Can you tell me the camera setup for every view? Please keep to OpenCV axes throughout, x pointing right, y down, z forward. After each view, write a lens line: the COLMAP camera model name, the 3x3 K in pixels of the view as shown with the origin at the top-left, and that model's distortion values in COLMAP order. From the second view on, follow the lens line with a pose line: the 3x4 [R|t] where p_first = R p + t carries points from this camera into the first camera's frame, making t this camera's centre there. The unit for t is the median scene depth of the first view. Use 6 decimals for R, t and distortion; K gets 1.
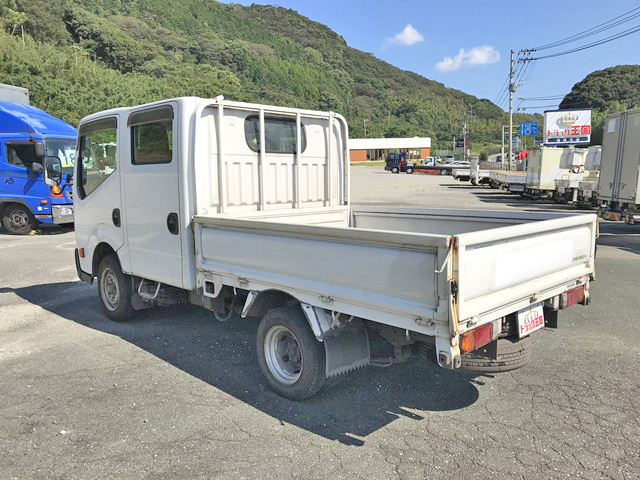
lens RADIAL K [[522.0, 0, 320.0], [0, 522.0, 240.0], [0, 0, 1]] dist [0.048866, -0.060451]
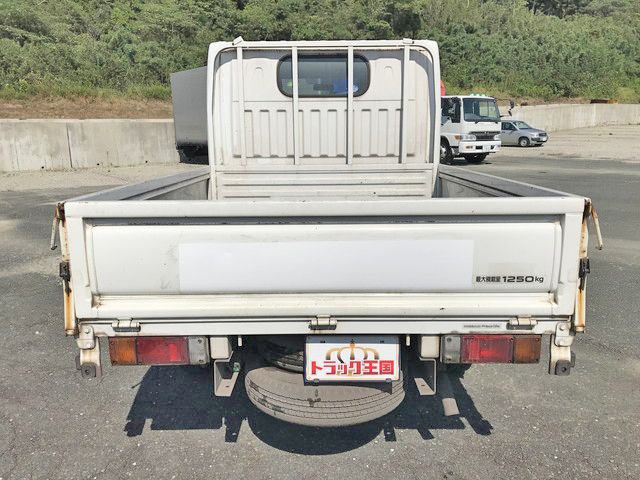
lens RADIAL K [[522.0, 0, 320.0], [0, 522.0, 240.0], [0, 0, 1]] dist [0.048866, -0.060451]
pose [[0.711770, 0.142029, -0.687904, 0.508354], [-0.082509, 0.989470, 0.118921, -0.035669], [0.697550, -0.027886, 0.715993, 0.358969]]
